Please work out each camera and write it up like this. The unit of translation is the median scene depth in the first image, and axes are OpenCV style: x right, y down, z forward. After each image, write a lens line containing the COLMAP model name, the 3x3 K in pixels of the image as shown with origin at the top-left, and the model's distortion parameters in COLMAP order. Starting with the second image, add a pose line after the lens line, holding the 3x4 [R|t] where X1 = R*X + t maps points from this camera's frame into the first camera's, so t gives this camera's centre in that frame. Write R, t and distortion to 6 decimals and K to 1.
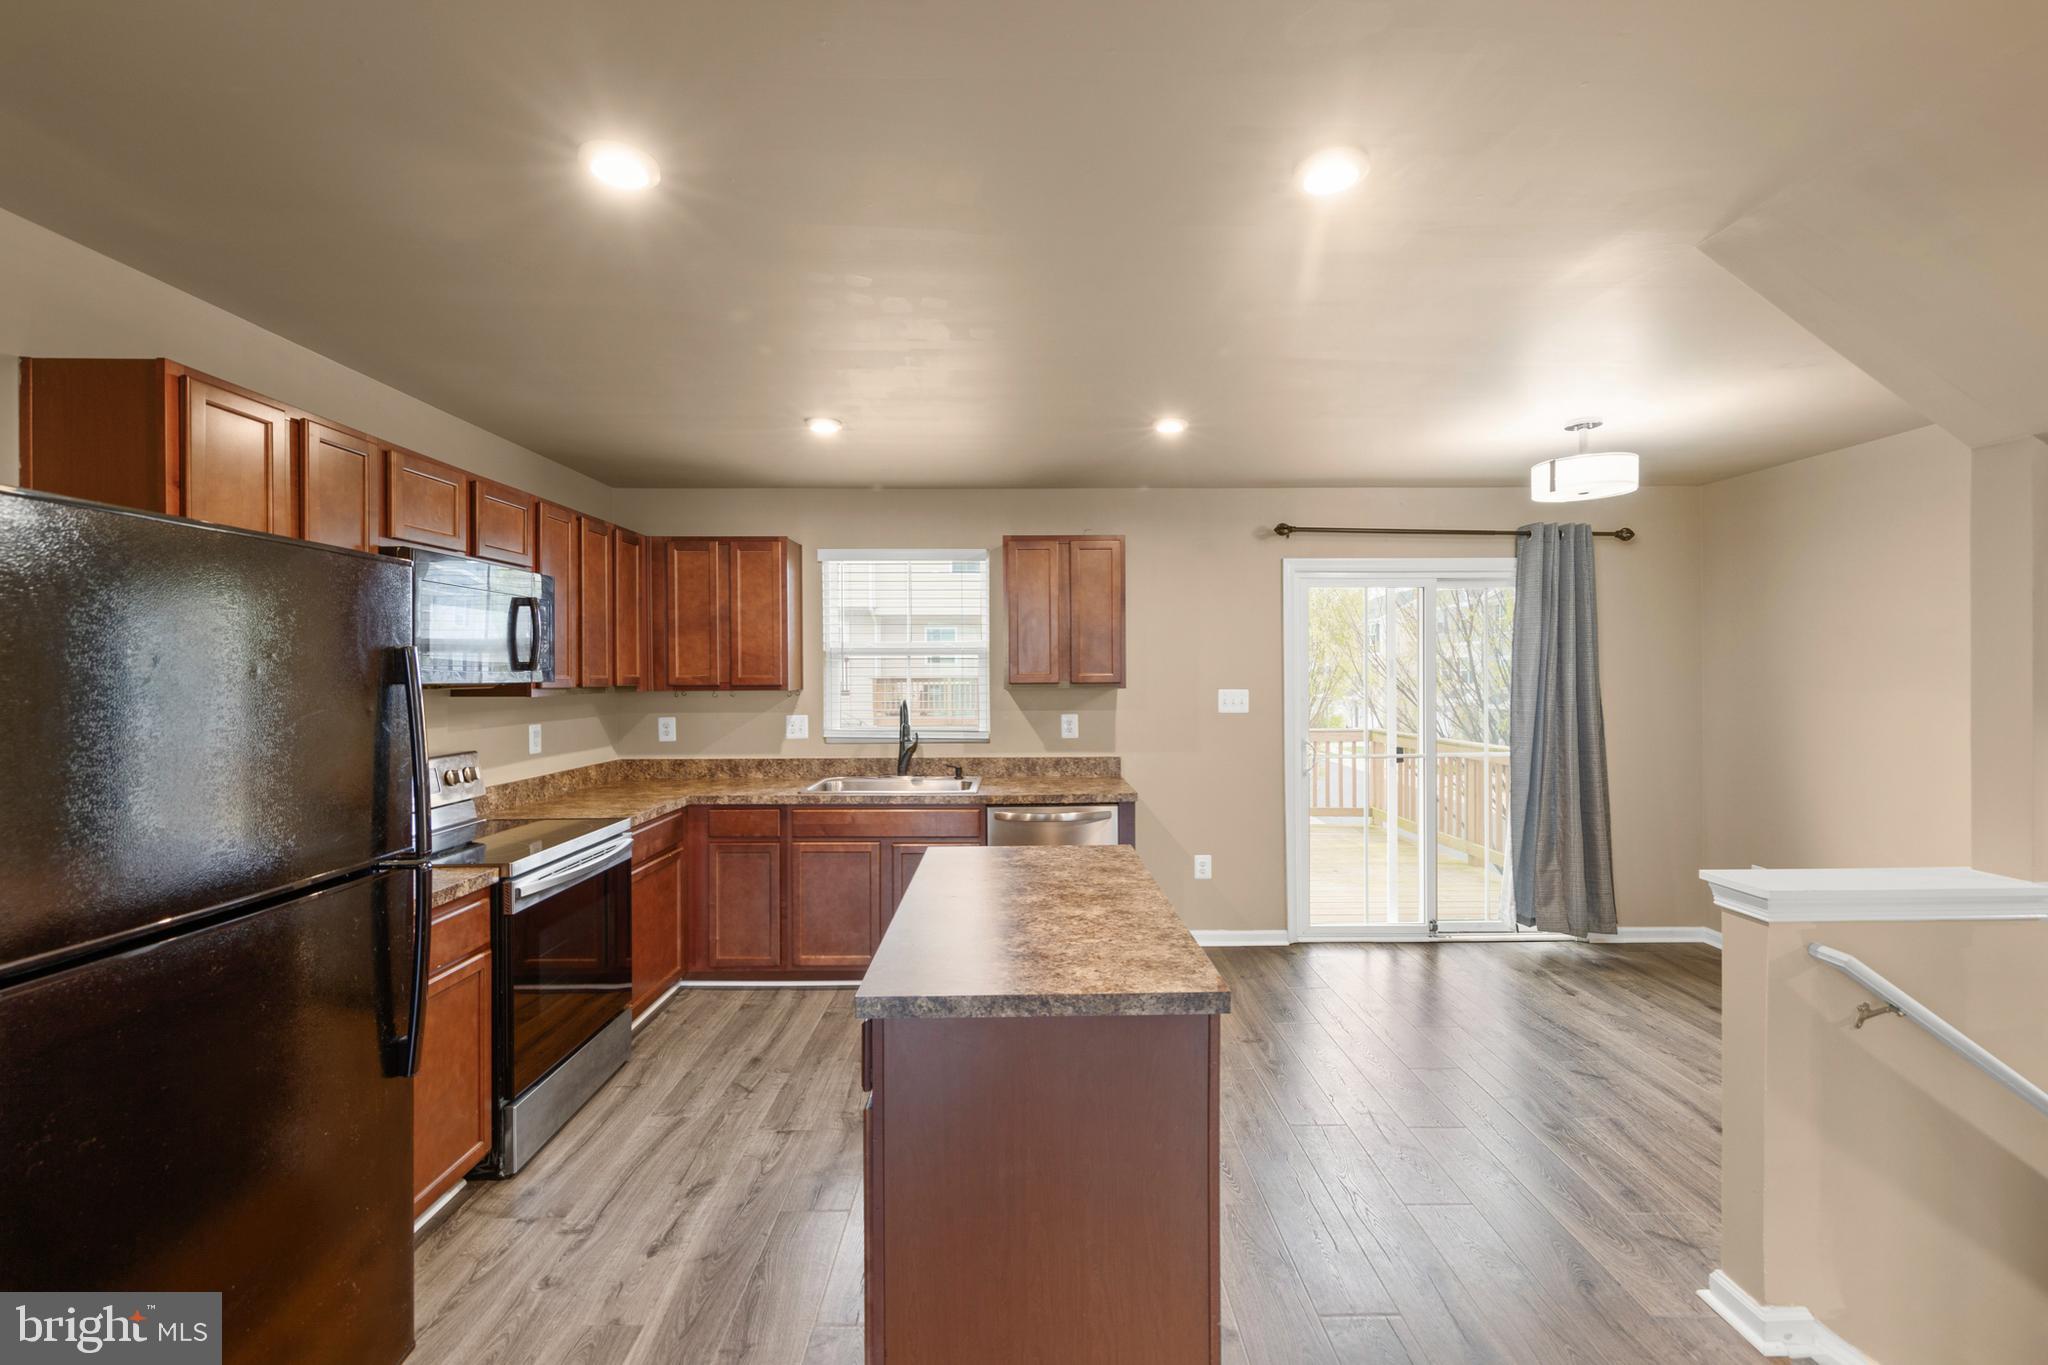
lens RADIAL K [[868.3, 0, 1032.1], [0, 868.3, 679.5], [0, 0, 1]] dist [-0.002445, -0.000441]
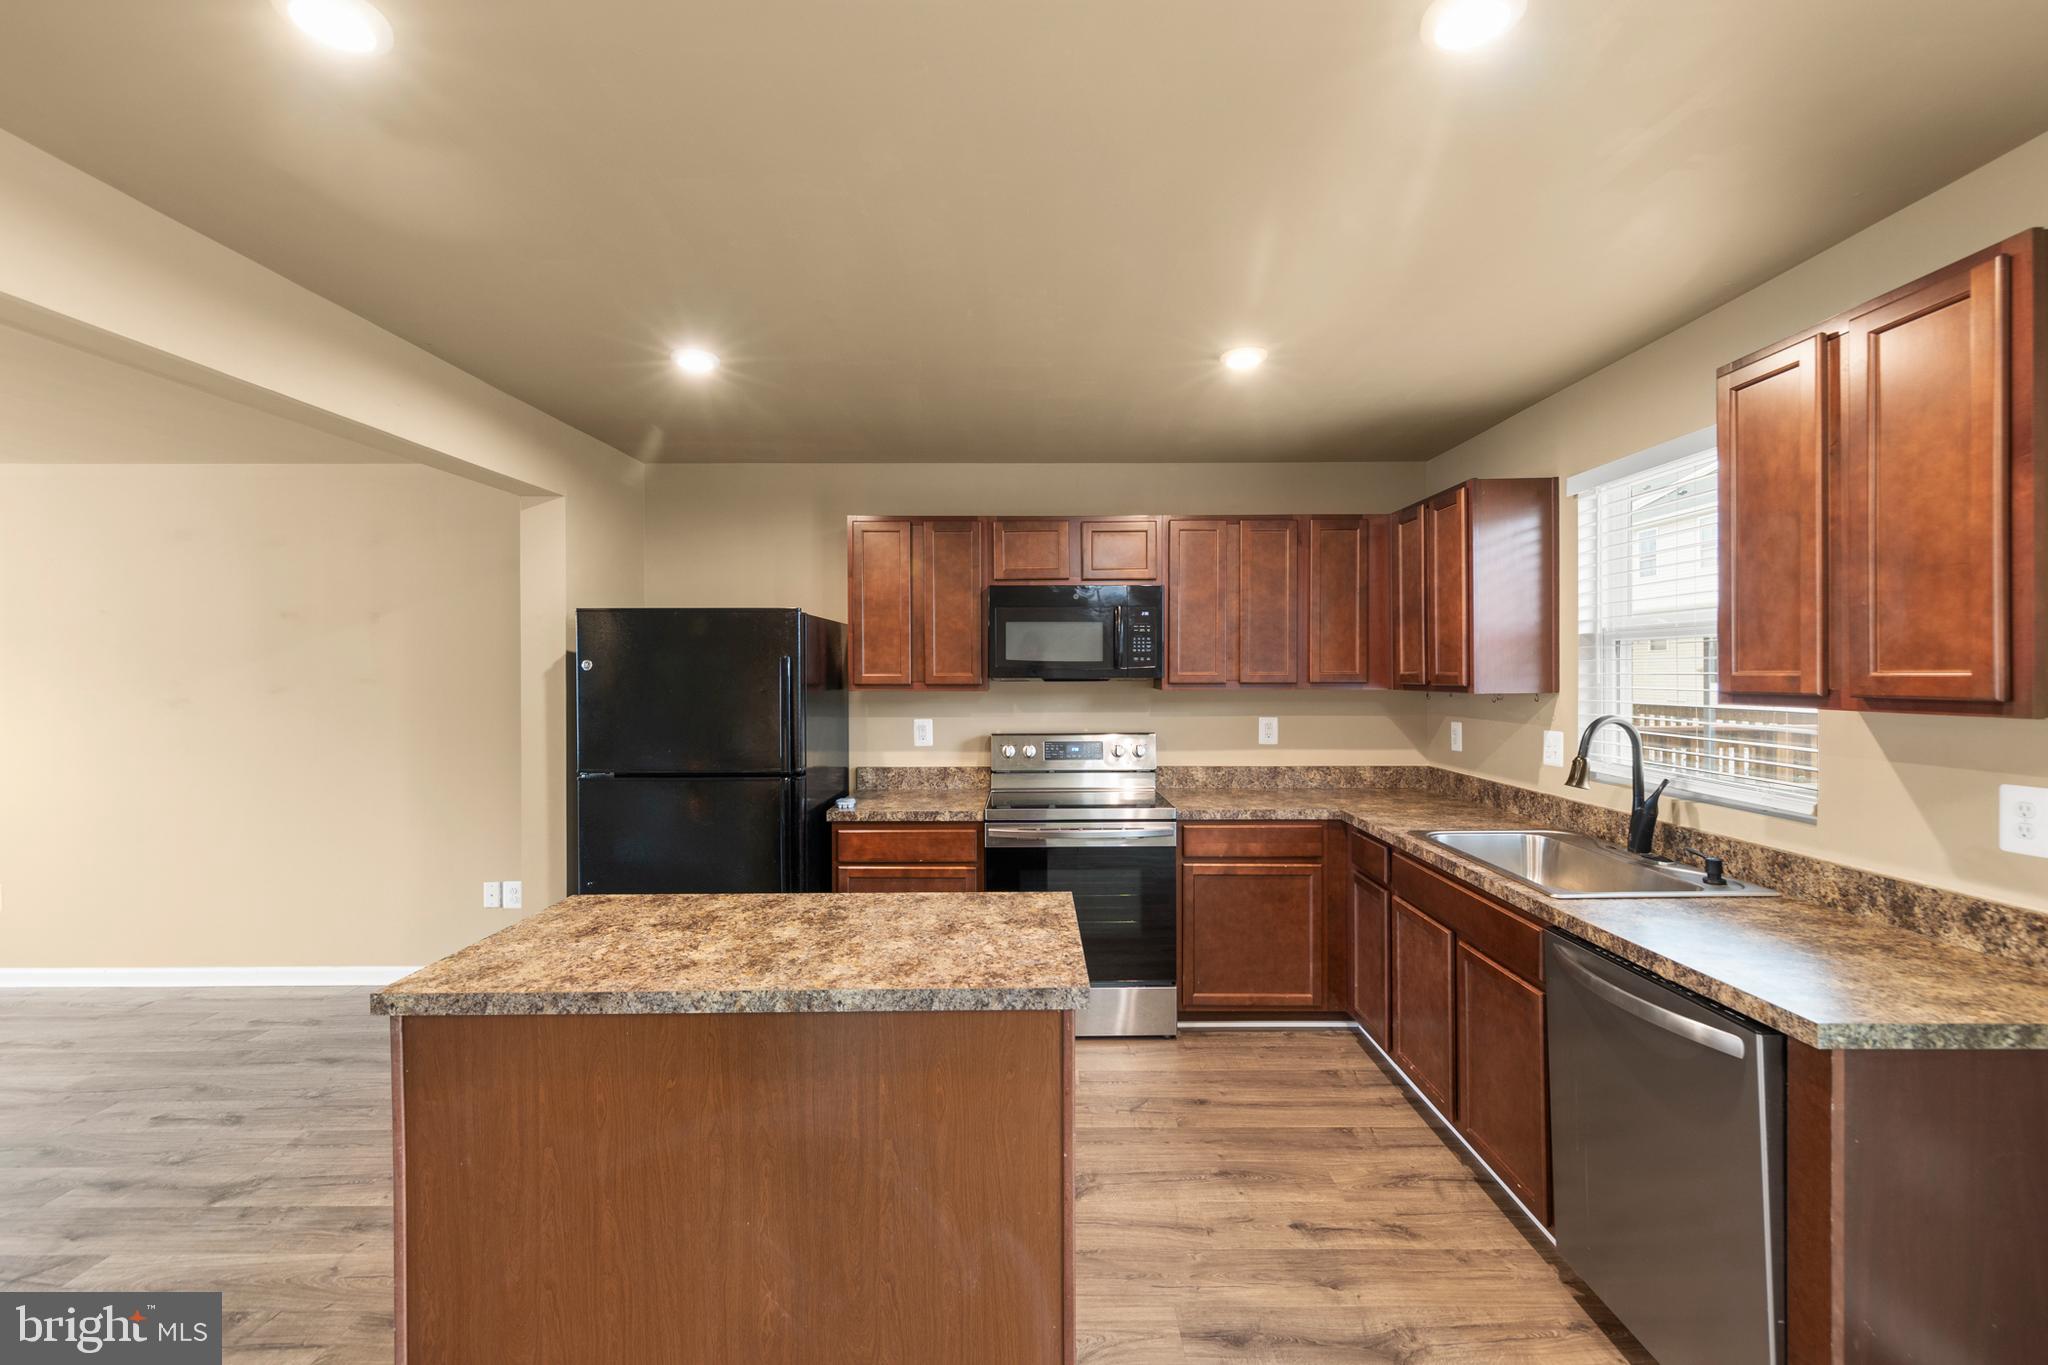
lens RADIAL K [[848.0, 0, 1027.6], [0, 848.0, 669.4], [0, 0, 1]] dist [0.000551, 0.000107]
pose [[-0.020262, 0.002205, -0.999792, 0.468078], [-0.005254, 0.999984, 0.002312, -0.008193], [0.999781, 0.005300, -0.020250, 0.697734]]
